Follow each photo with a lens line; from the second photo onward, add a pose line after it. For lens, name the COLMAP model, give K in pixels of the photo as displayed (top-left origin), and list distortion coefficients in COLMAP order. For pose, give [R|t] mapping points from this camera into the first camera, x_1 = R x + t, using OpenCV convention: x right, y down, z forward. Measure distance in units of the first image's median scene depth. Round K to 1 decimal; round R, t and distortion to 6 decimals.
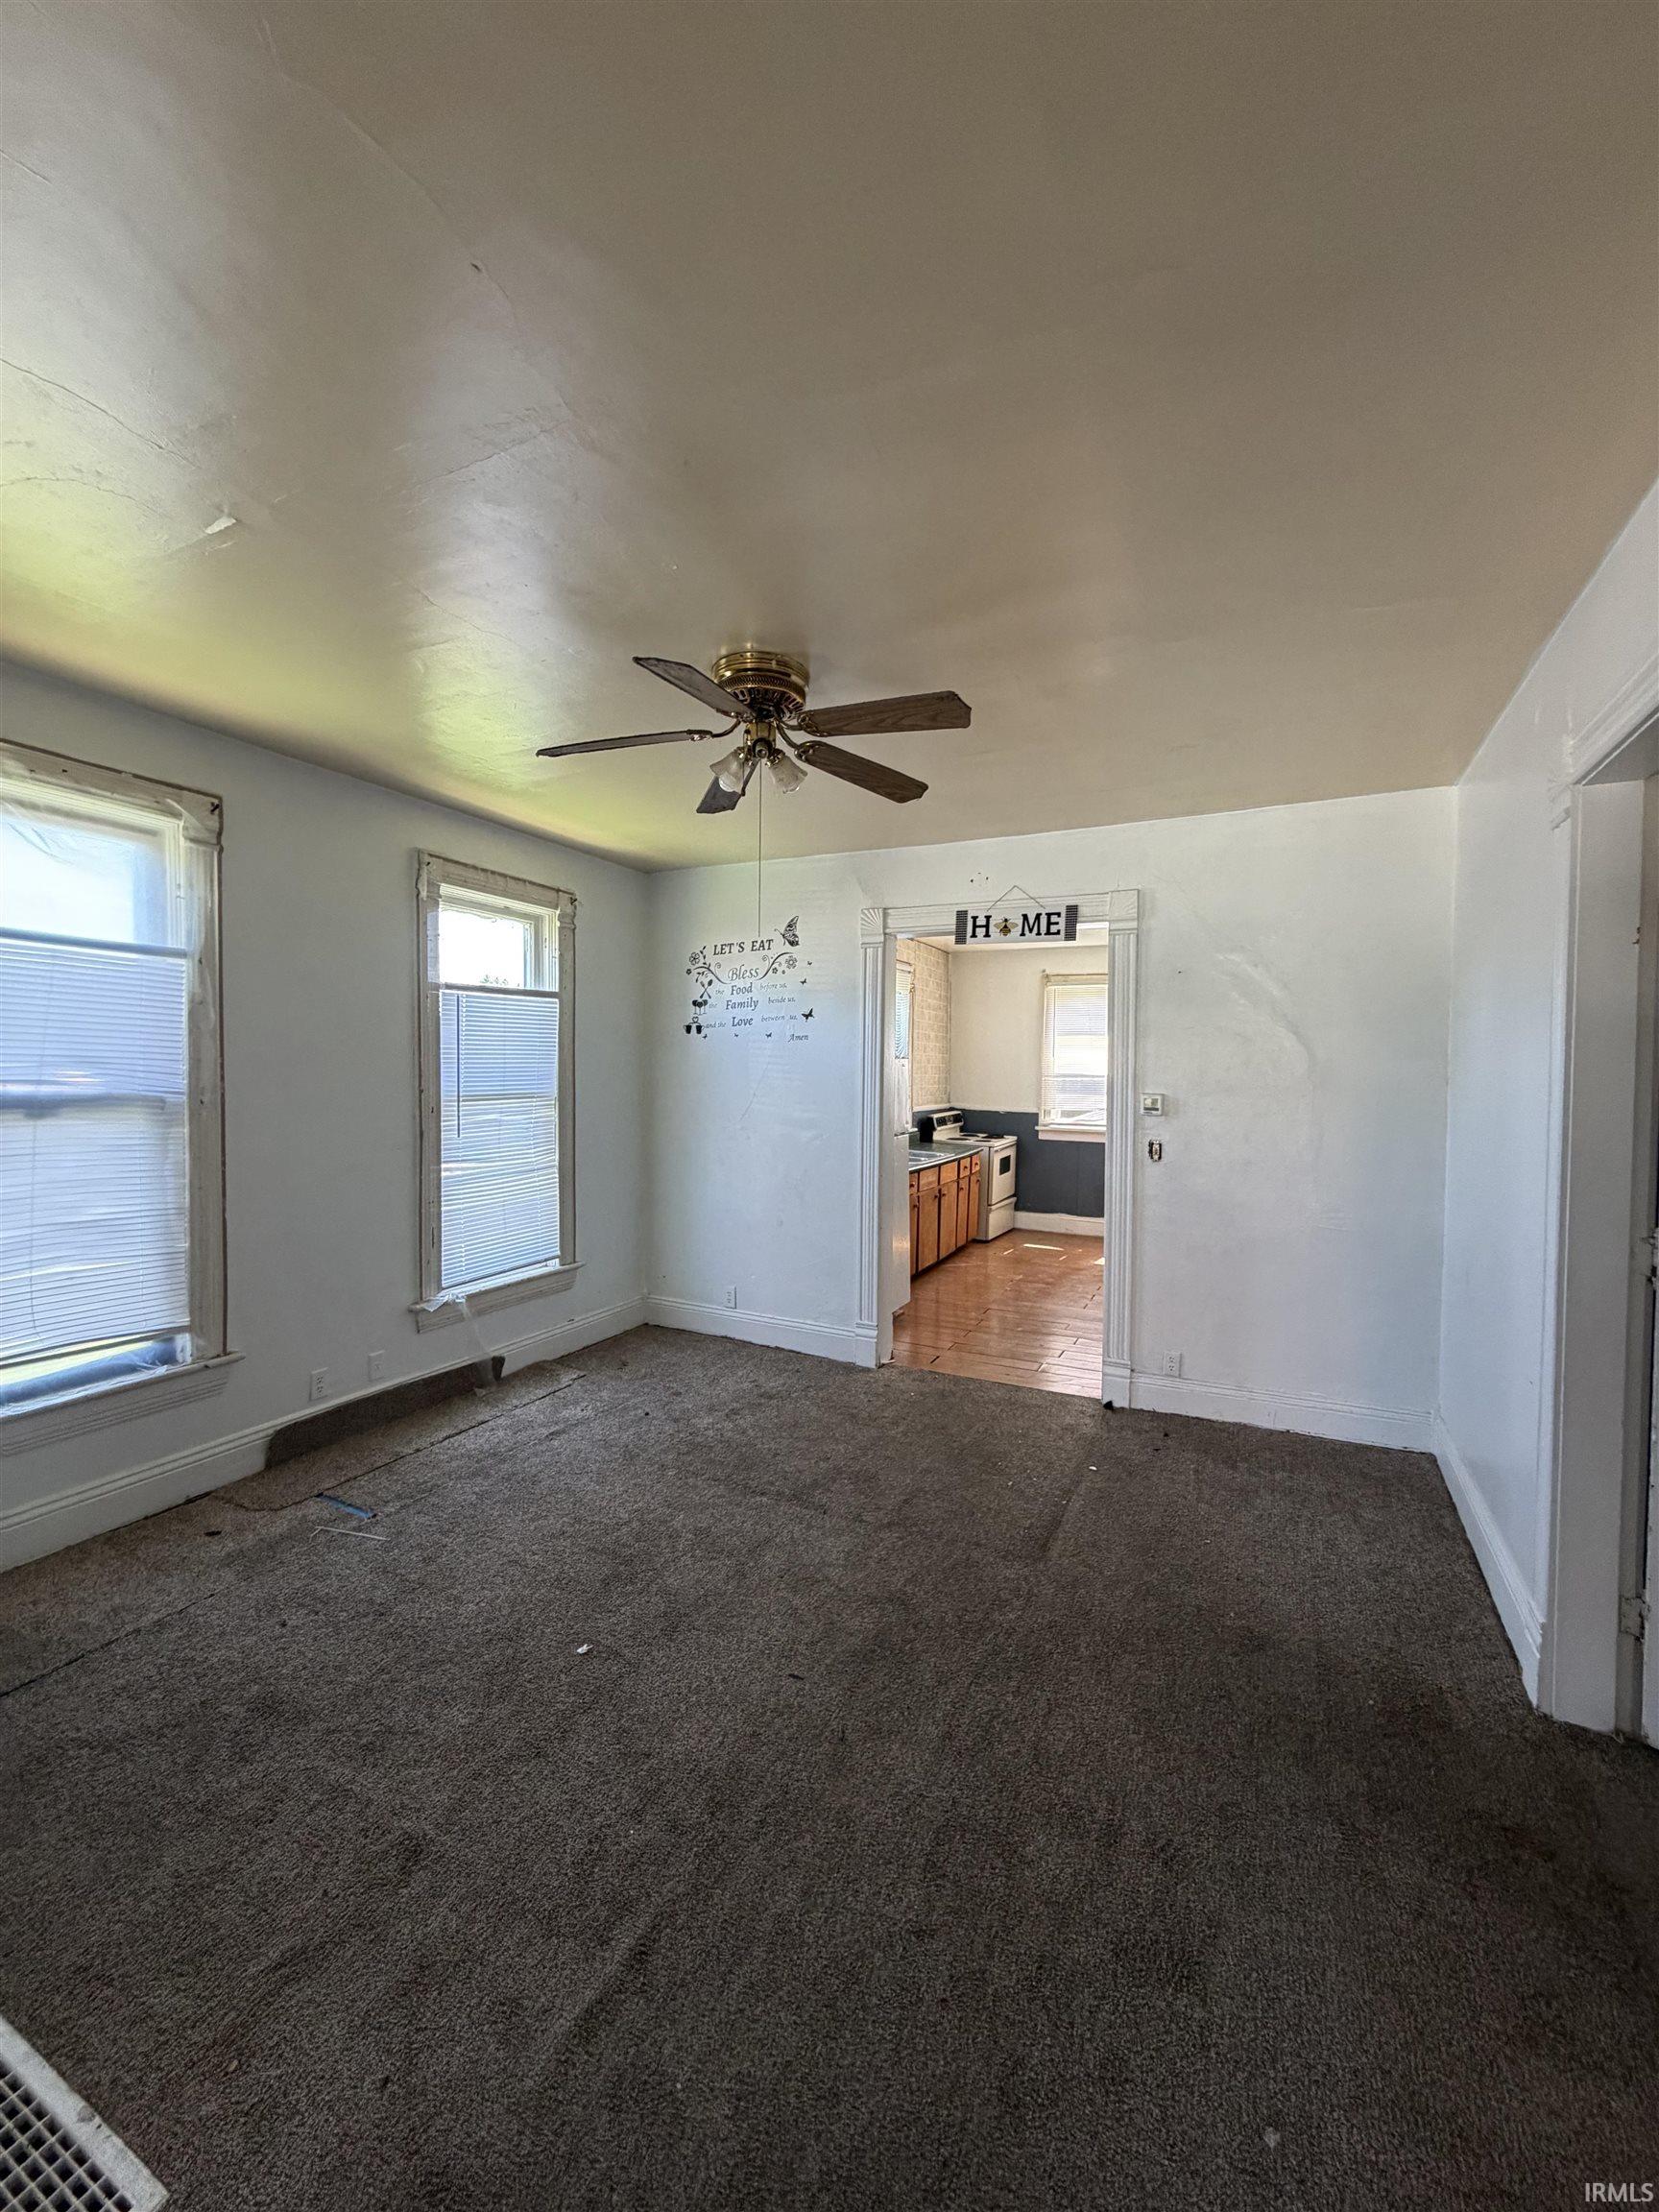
lens RADIAL K [[879.1, 0, 829.5], [0, 879.1, 1106.0], [0, 0, 1]] dist [0.000315, -0.000067]
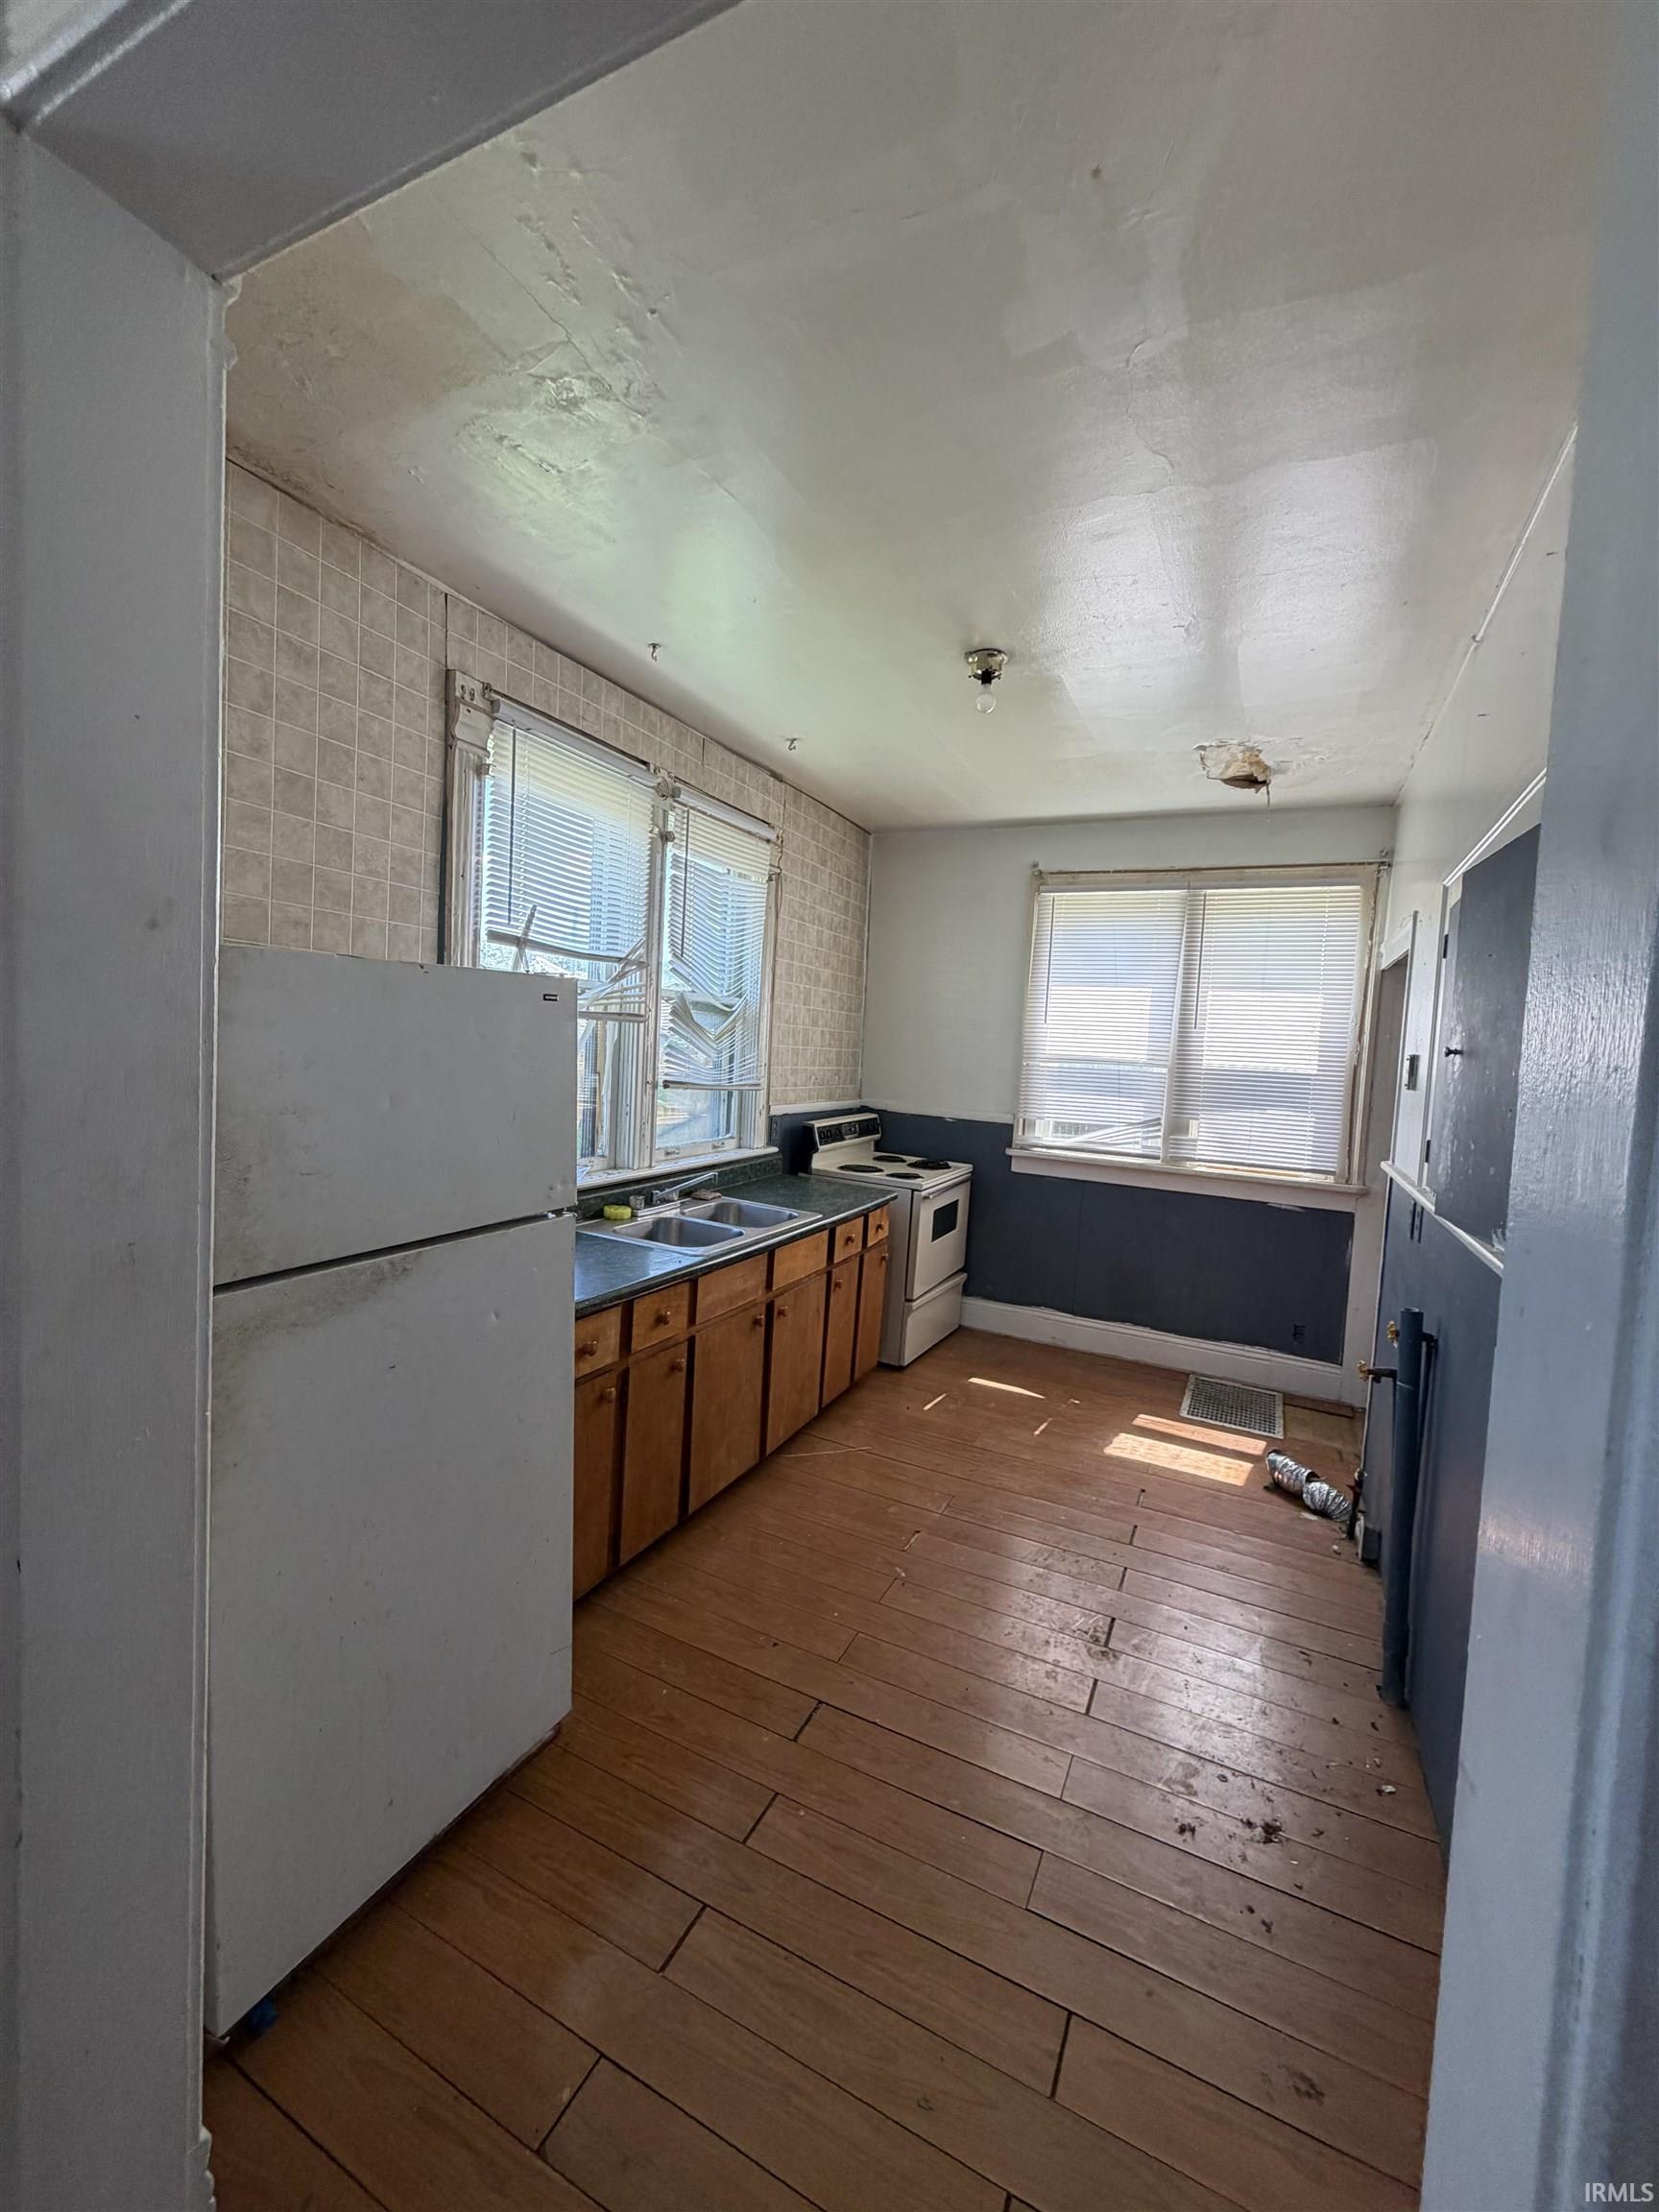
lens RADIAL K [[879.1, 0, 829.5], [0, 879.1, 1106.0], [0, 0, 1]] dist [0.000315, -0.000067]
pose [[0.999084, 0.042215, 0.007036, 0.120386], [-0.042381, 0.998780, 0.025364, -0.013081], [-0.005956, -0.025639, 0.999654, 0.457362]]
